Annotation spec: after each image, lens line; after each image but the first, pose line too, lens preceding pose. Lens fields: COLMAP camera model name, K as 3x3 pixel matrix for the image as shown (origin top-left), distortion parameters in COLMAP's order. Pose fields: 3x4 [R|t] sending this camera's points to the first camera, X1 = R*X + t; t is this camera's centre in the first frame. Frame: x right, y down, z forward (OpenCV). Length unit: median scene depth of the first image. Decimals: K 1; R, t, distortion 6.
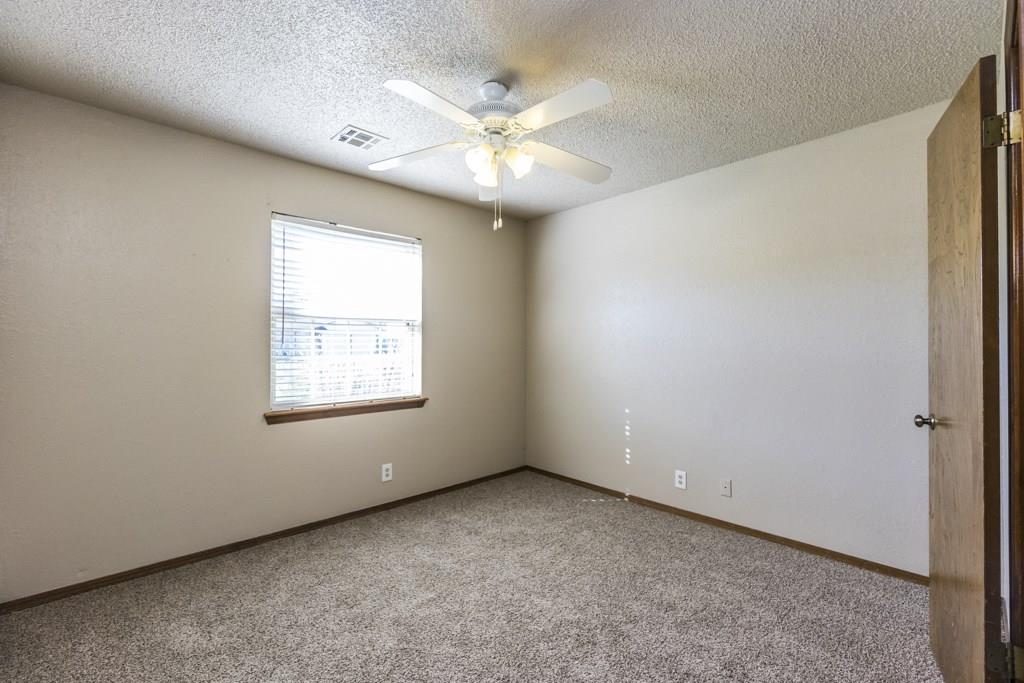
lens RADIAL K [[460.3, 0, 511.0], [0, 460.3, 339.0], [0, 0, 1]] dist [0.010791, 0.000075]
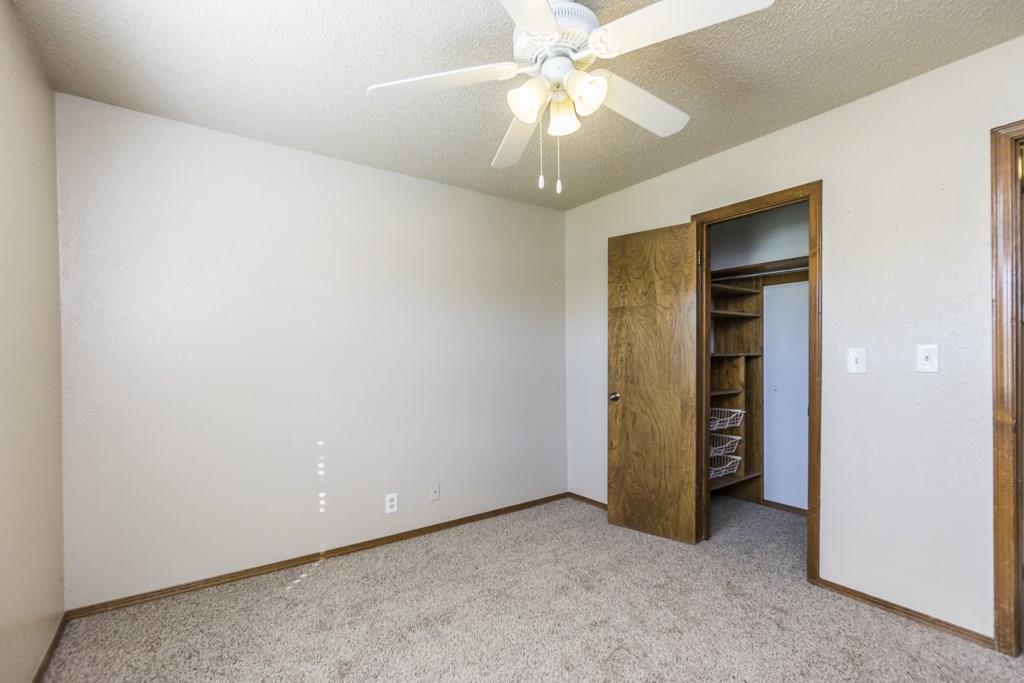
lens RADIAL K [[460.3, 0, 510.5], [0, 460.3, 362.2], [0, 0, 1]] dist [0.010791, 0.000075]
pose [[0.120247, -0.010582, 0.992688, -0.464271], [-0.004011, 0.999930, 0.011145, 0.013462], [-0.992736, -0.005321, 0.120197, 0.600657]]
